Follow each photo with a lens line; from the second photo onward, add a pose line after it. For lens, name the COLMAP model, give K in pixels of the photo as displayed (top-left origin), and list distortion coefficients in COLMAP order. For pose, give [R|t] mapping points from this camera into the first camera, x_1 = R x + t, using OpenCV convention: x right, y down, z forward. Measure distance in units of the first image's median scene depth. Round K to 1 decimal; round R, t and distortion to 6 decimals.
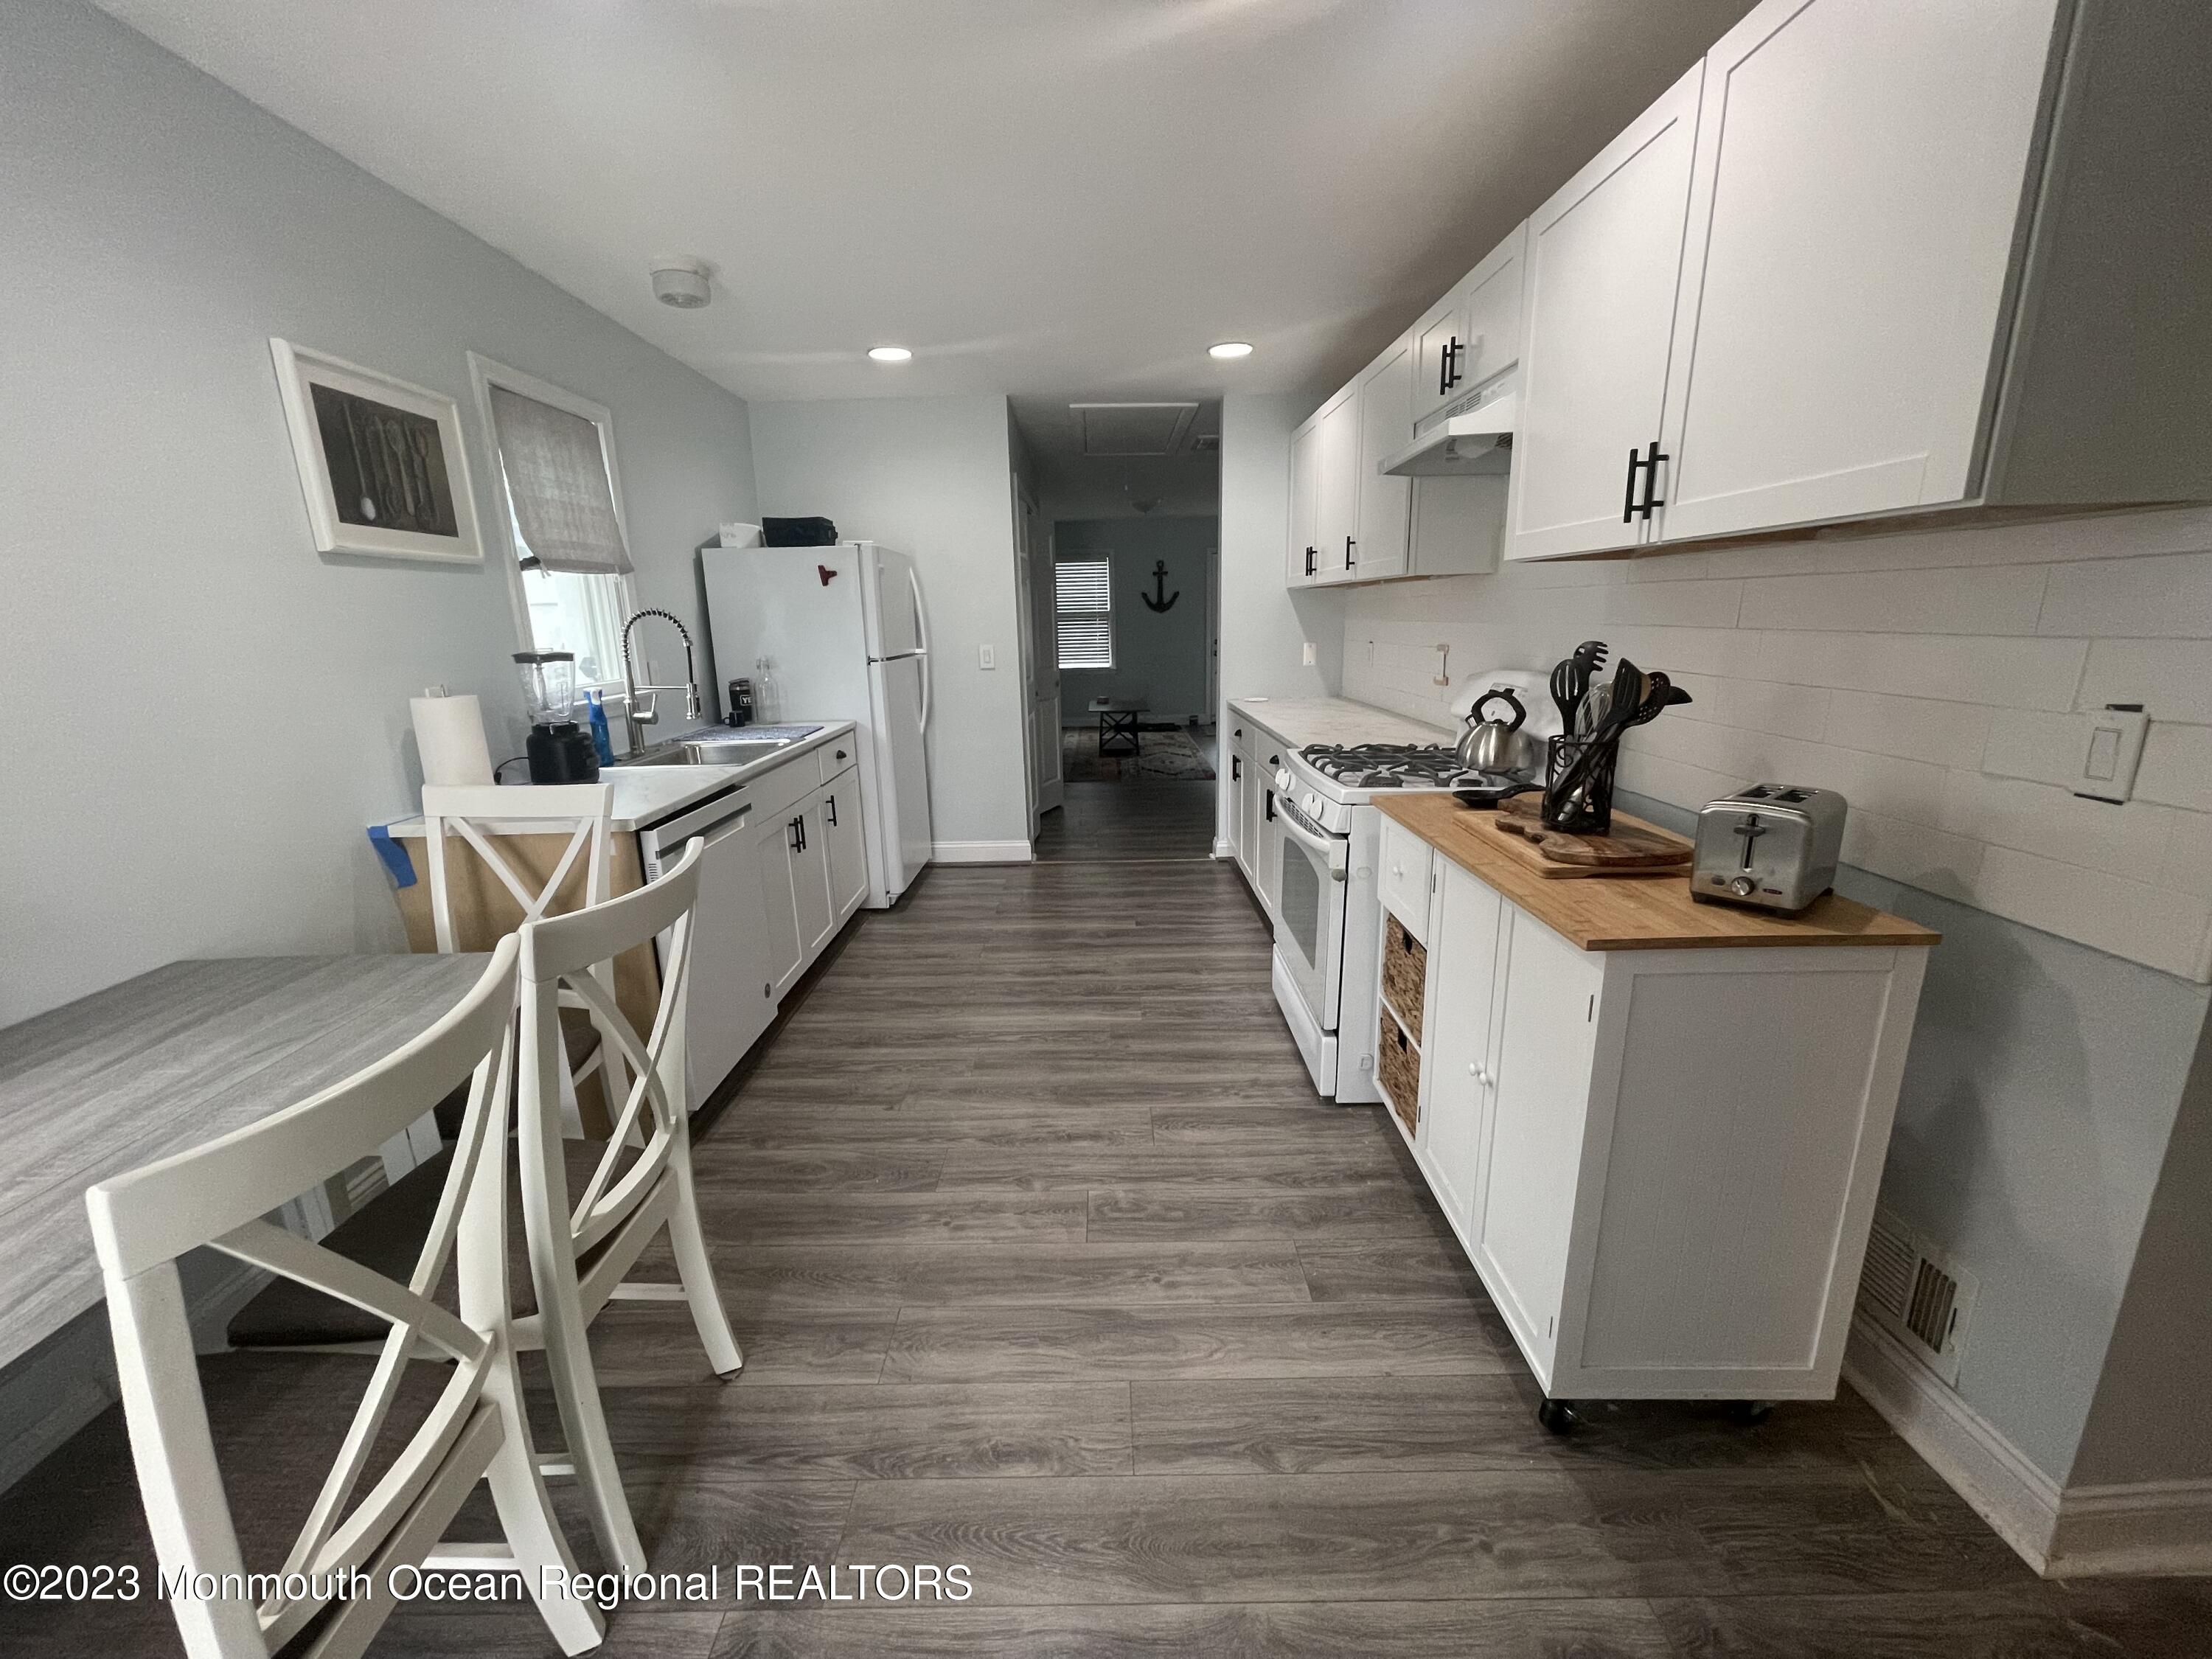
lens RADIAL K [[891.0, 0, 1100.5], [0, 891.0, 833.6], [0, 0, 1]] dist [-0.000276, -0.000078]
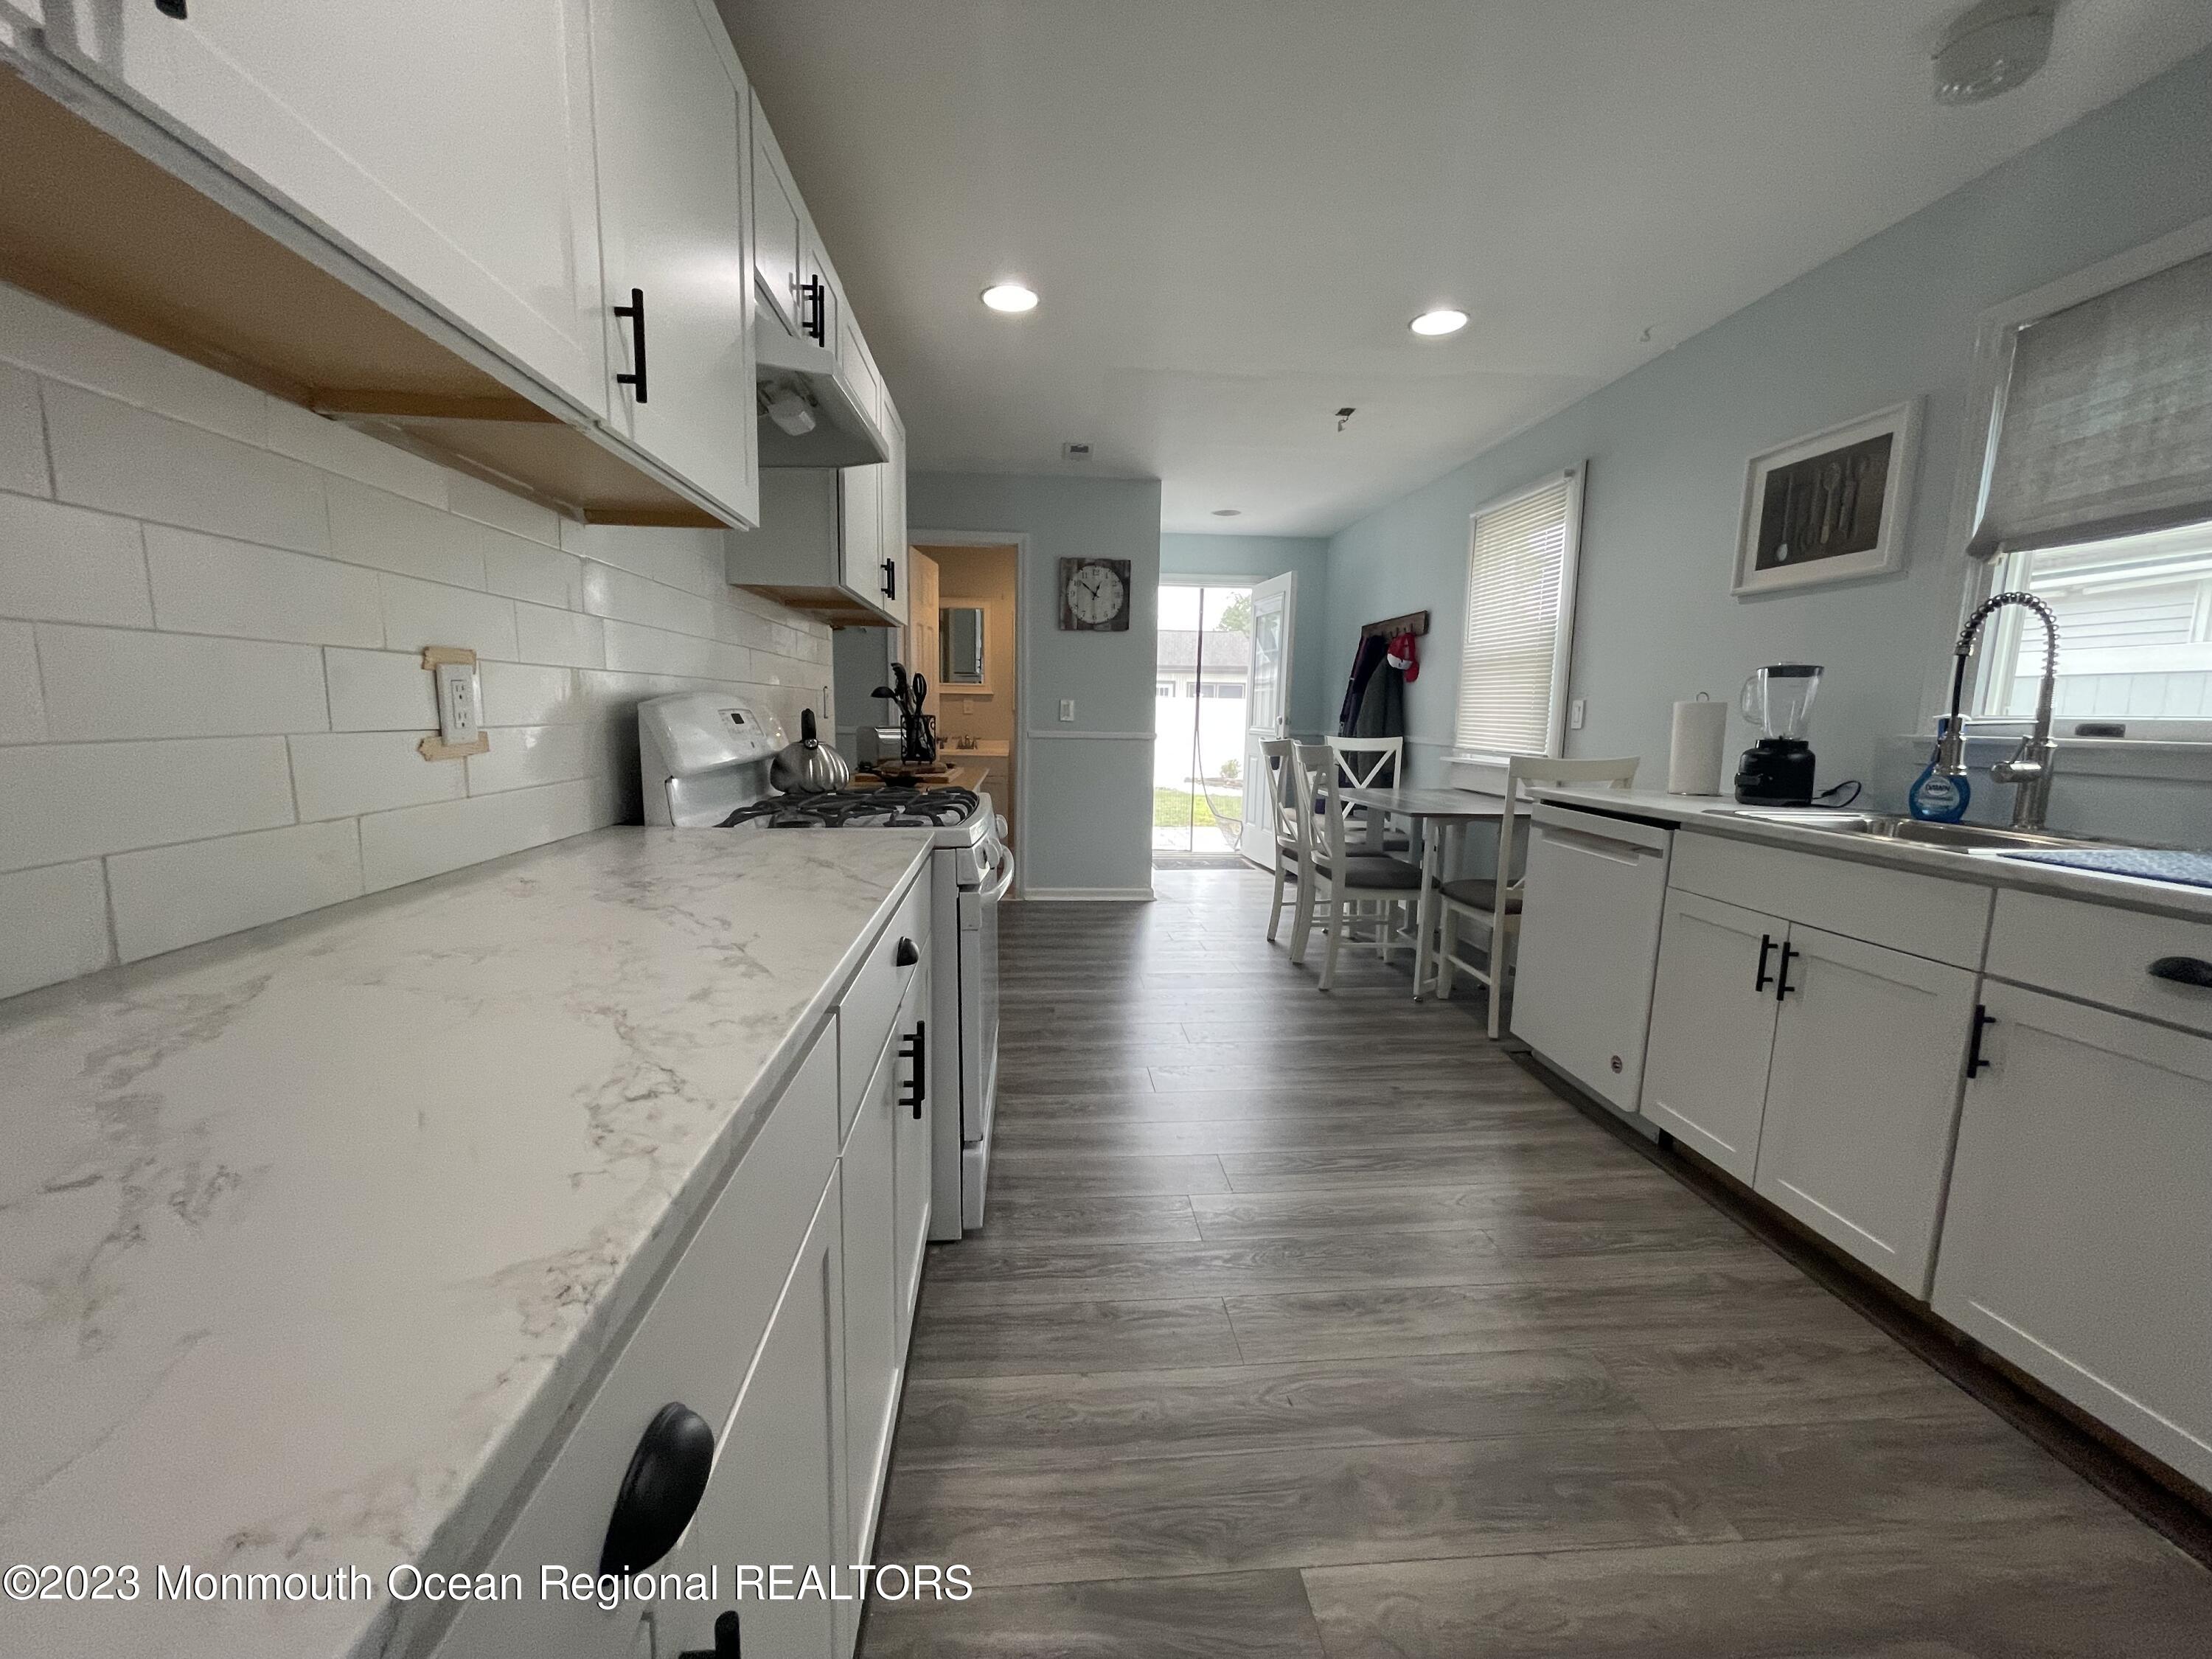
lens RADIAL K [[891.0, 0, 1100.5], [0, 891.0, 833.6], [0, 0, 1]] dist [-0.000276, -0.000078]
pose [[-0.997205, 0.014340, -0.073322, 0.173285], [-0.014198, 0.927146, 0.374432, -0.330596], [0.073350, 0.374427, -0.924351, 1.637013]]
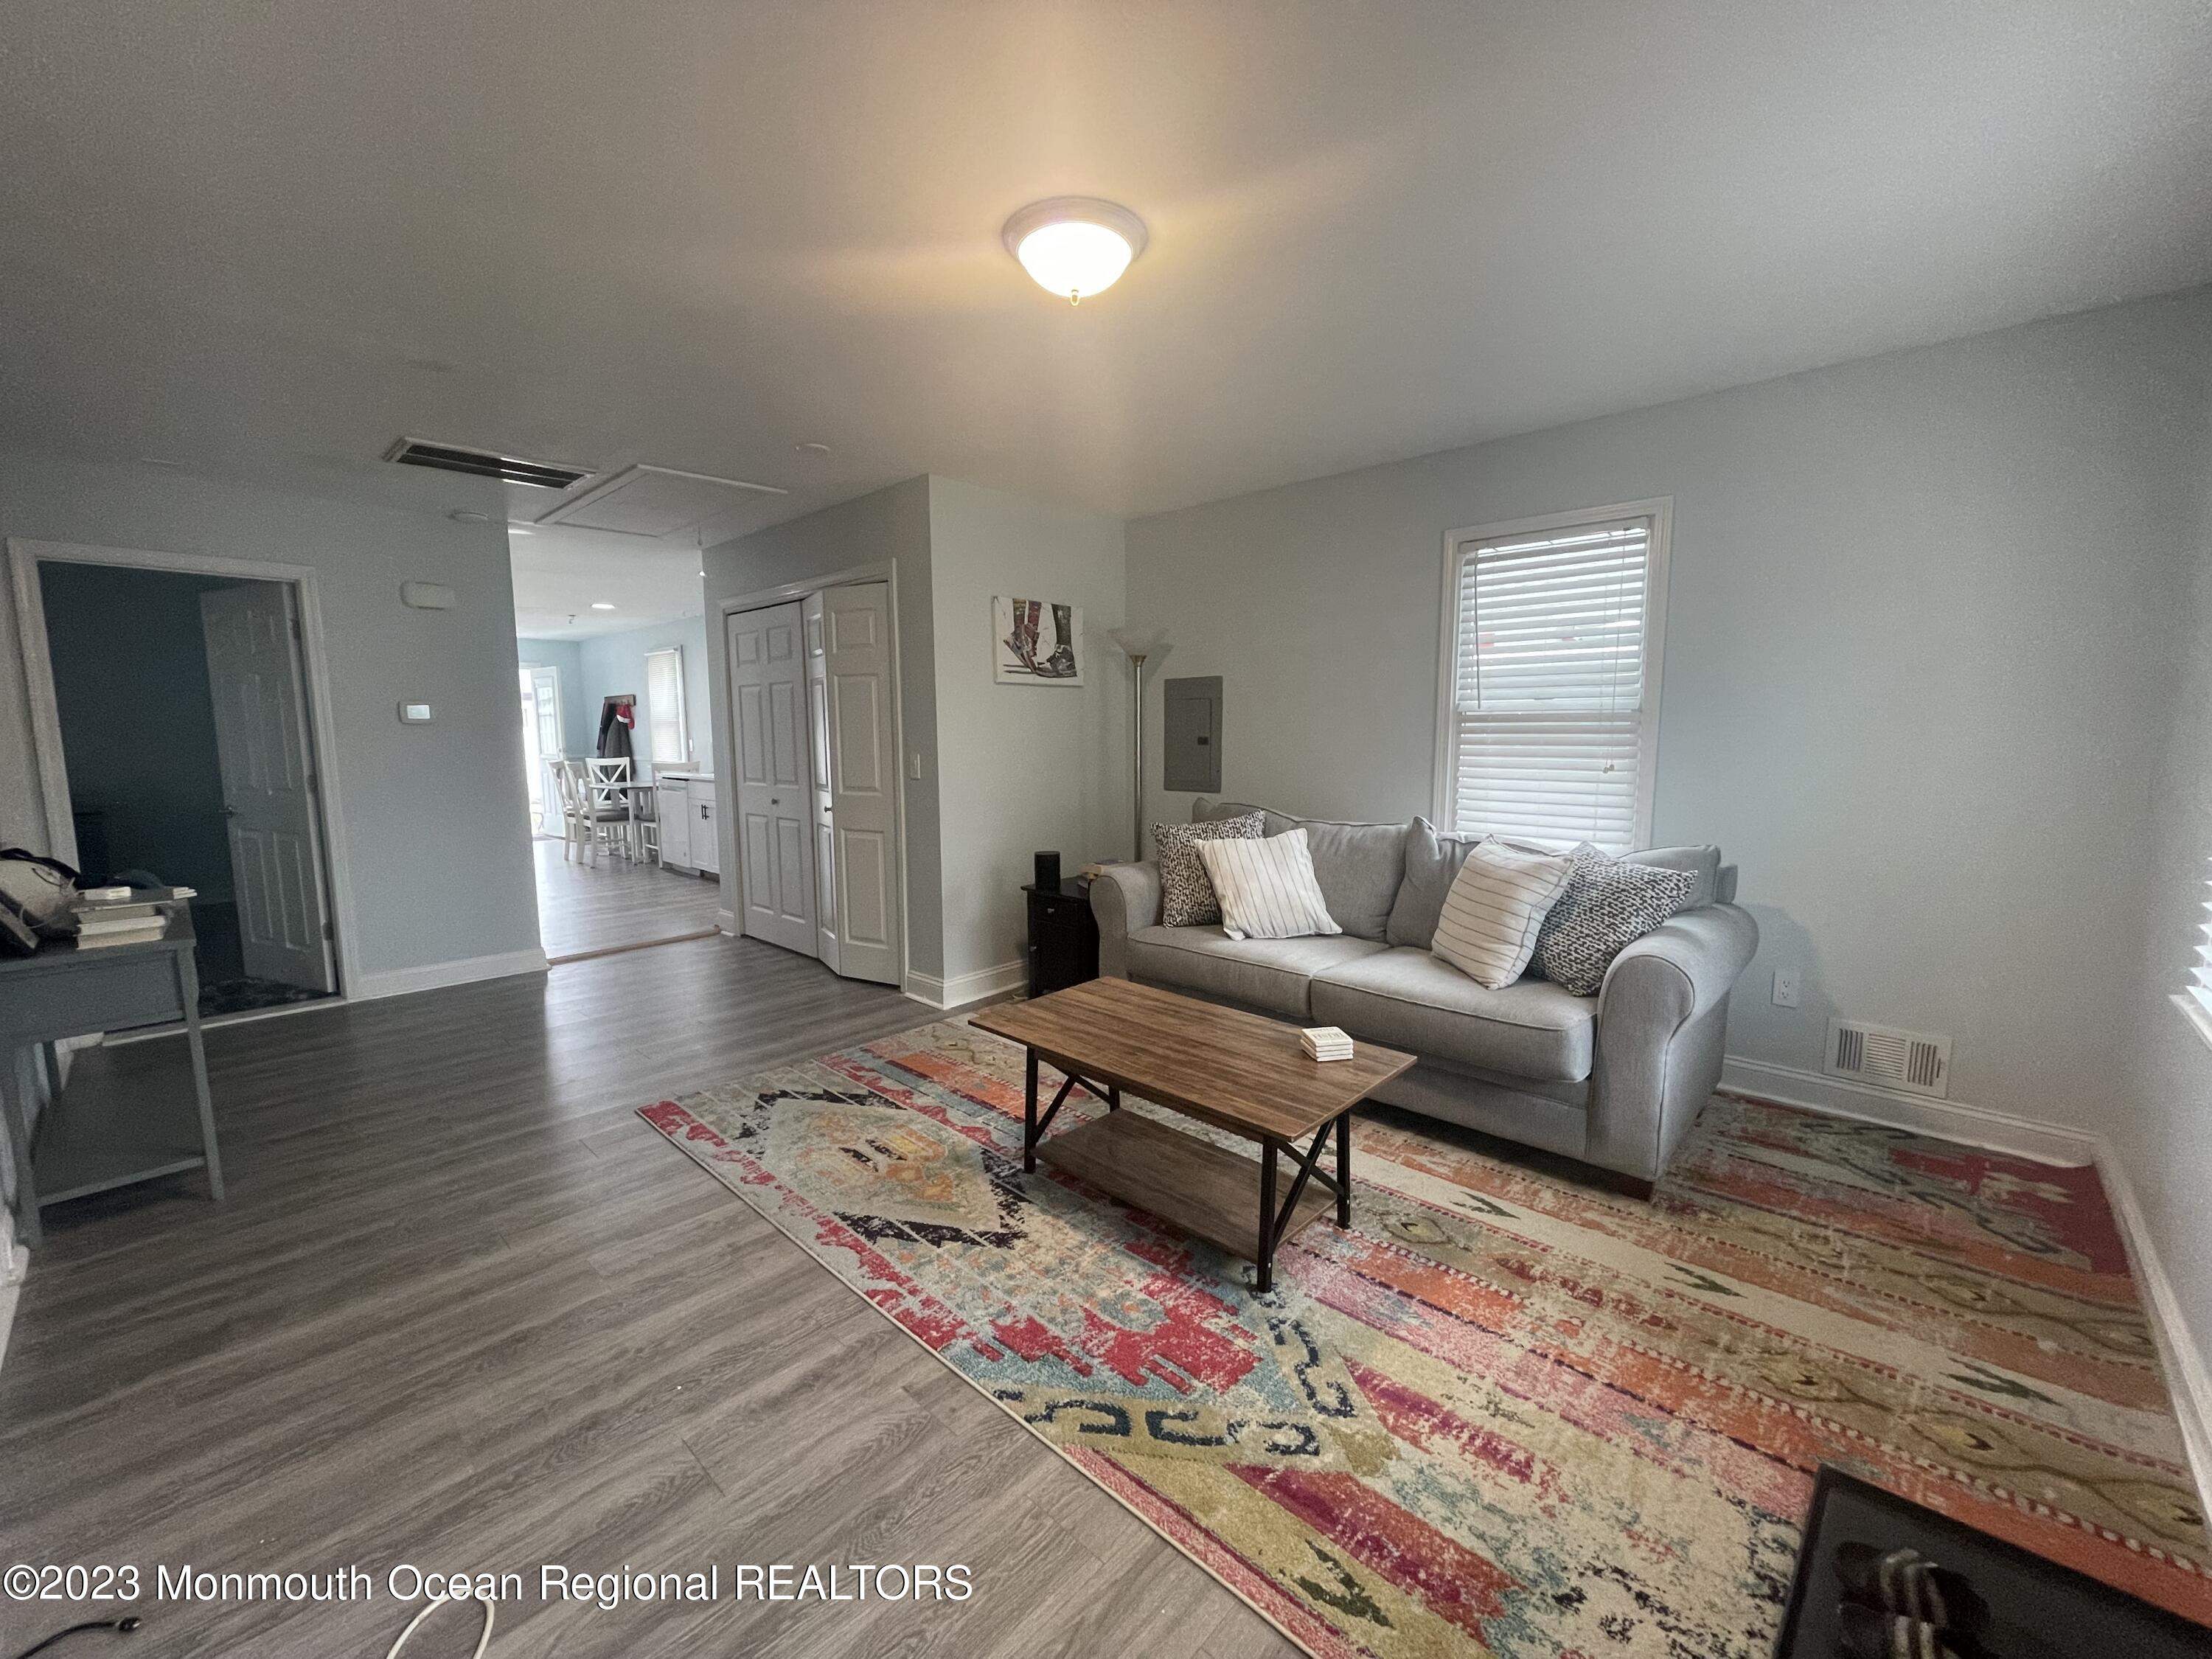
lens RADIAL K [[891.0, 0, 1100.5], [0, 891.0, 833.6], [0, 0, 1]] dist [-0.000276, -0.000078]
pose [[-0.687965, 0.115714, -0.716460, 0.495842], [-0.155608, 0.940729, 0.301355, -0.676632], [0.708865, 0.318809, -0.629183, 2.790534]]
